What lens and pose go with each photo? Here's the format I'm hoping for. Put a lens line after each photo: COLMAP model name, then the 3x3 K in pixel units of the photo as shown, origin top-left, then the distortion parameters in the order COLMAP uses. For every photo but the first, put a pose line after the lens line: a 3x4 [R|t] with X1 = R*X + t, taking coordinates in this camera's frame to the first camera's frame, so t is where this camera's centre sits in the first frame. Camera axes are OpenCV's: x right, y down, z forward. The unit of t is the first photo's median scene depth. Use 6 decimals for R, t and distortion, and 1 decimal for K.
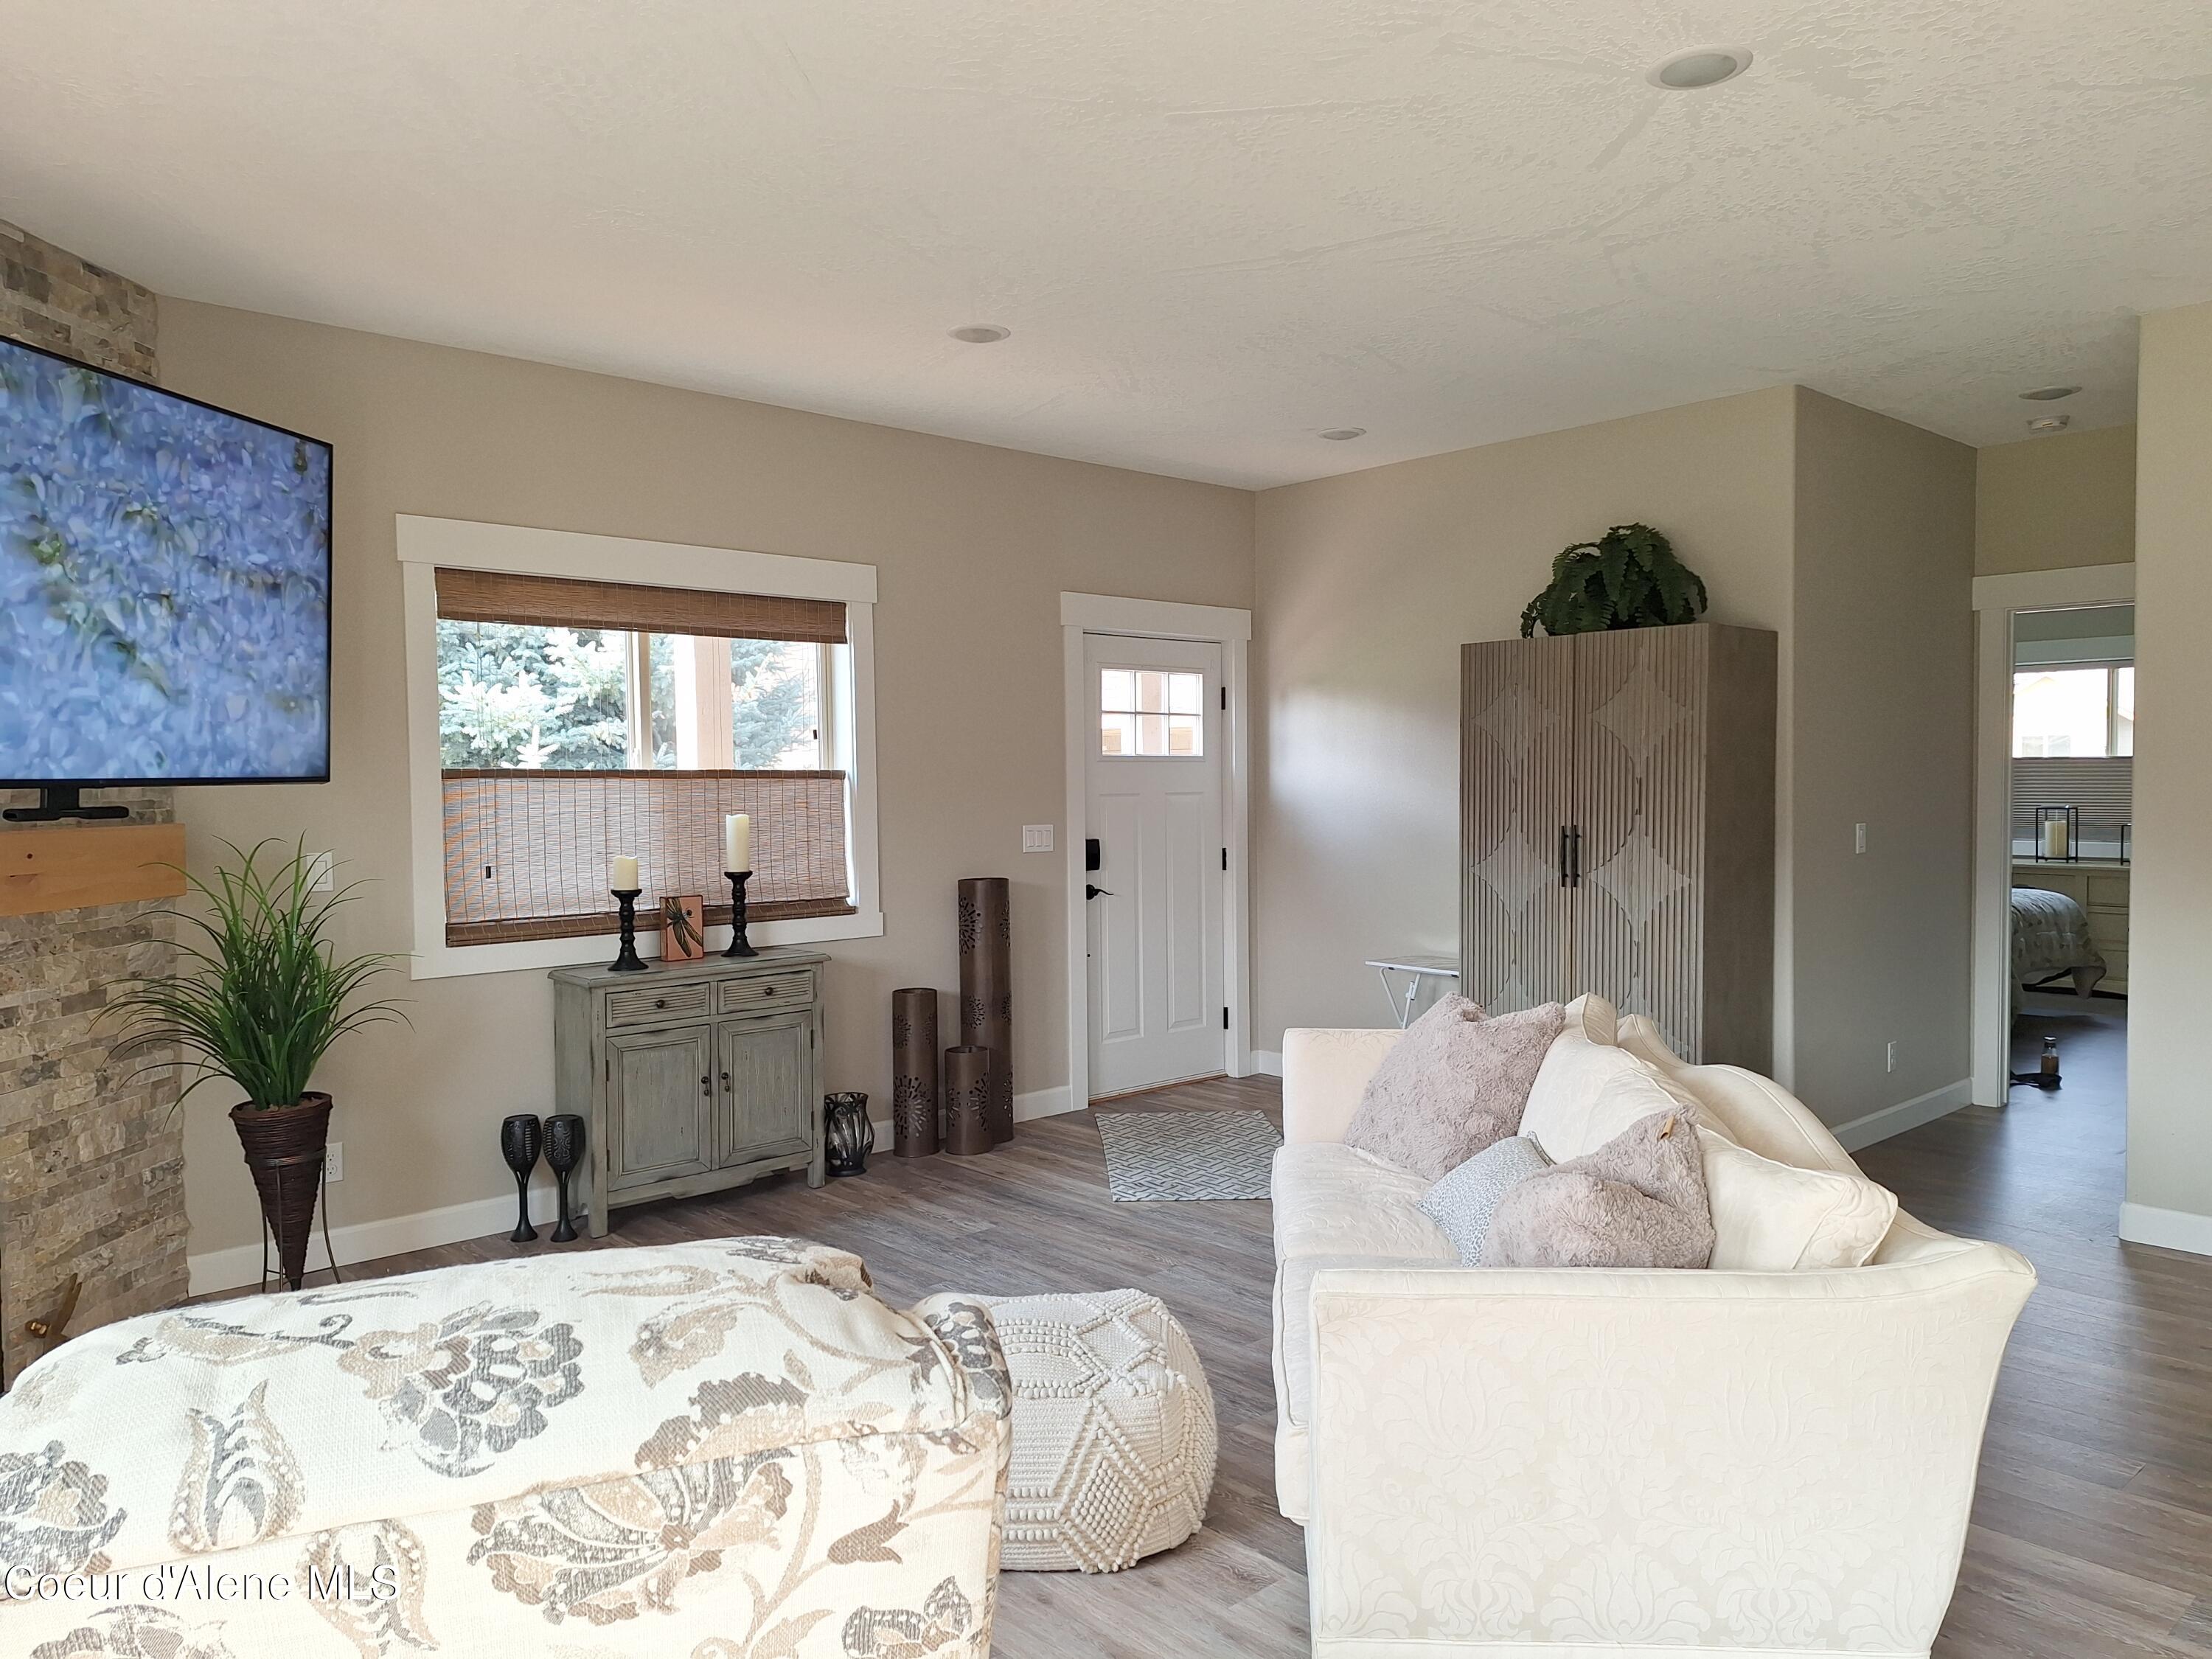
lens RADIAL K [[1521.3, 0, 1103.6], [0, 1521.3, 836.7], [0, 0, 1]] dist [0.065857, -0.055334]
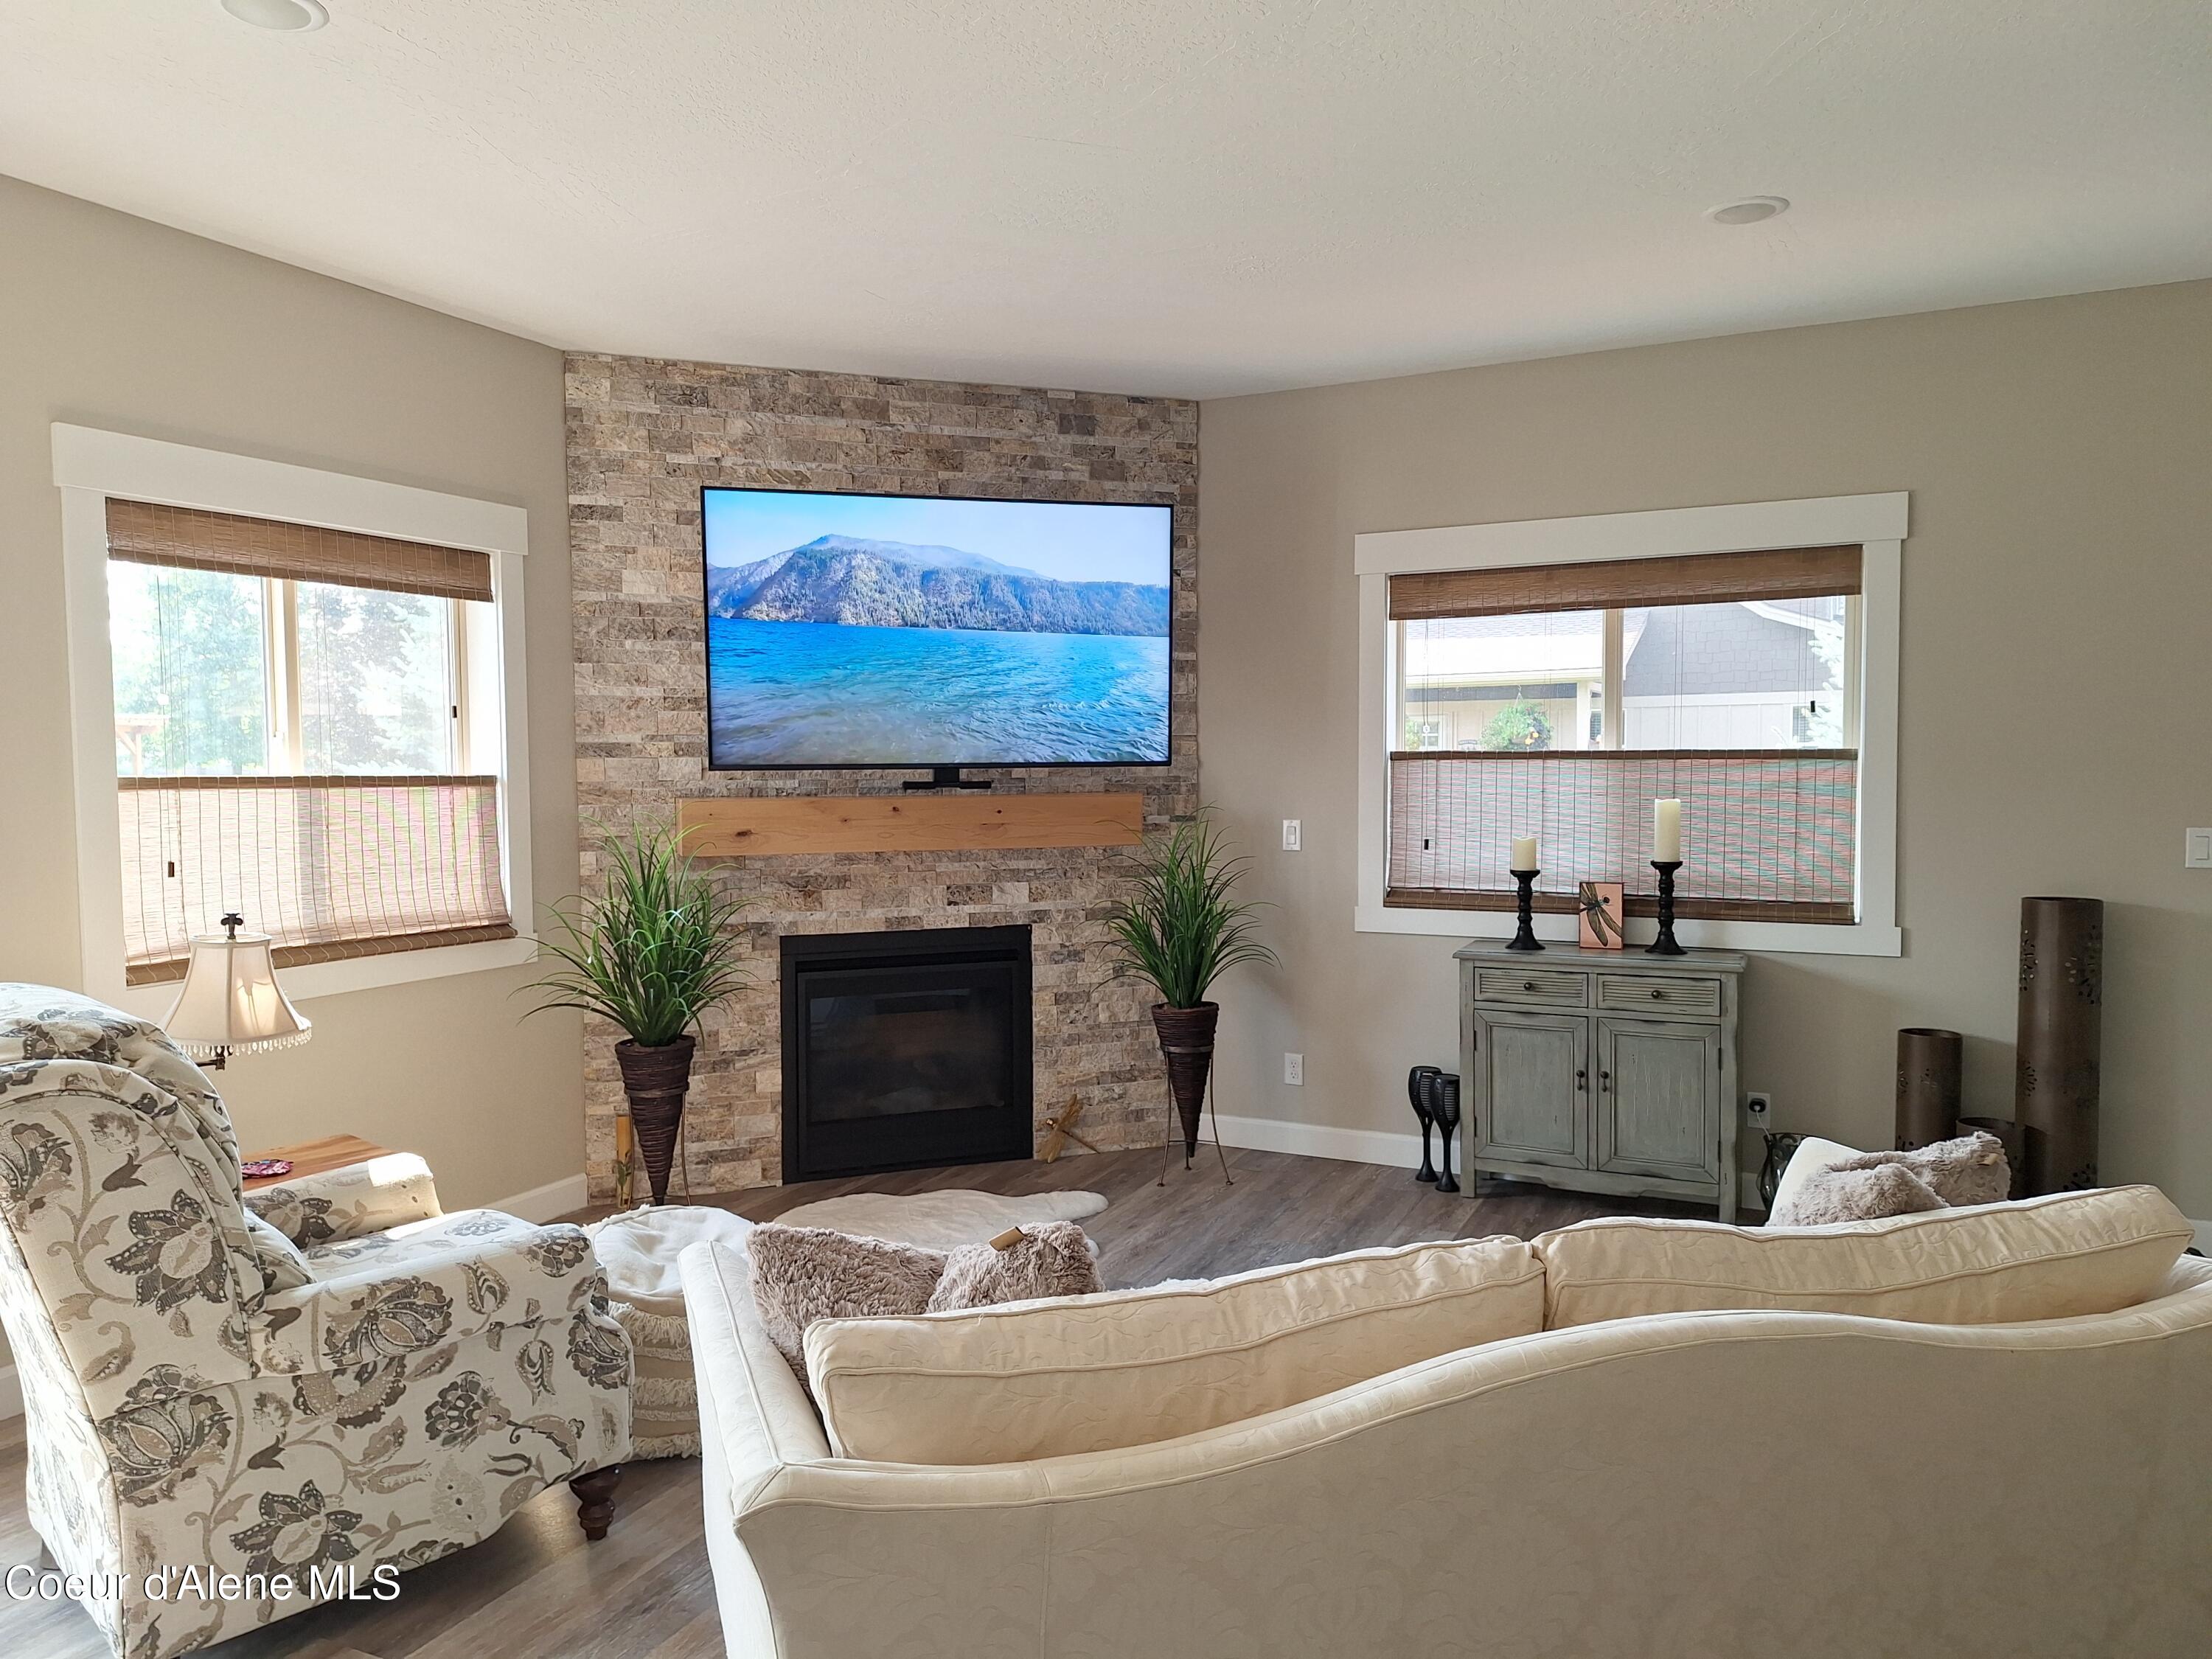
lens RADIAL K [[1521.3, 0, 1095.9], [0, 1521.3, 835.0], [0, 0, 1]] dist [0.065857, -0.055334]
pose [[0.370624, 0.054548, -0.927180, 0.522170], [-0.033424, 0.998411, 0.045378, -0.025124], [0.928181, 0.014172, 0.371859, 0.362425]]
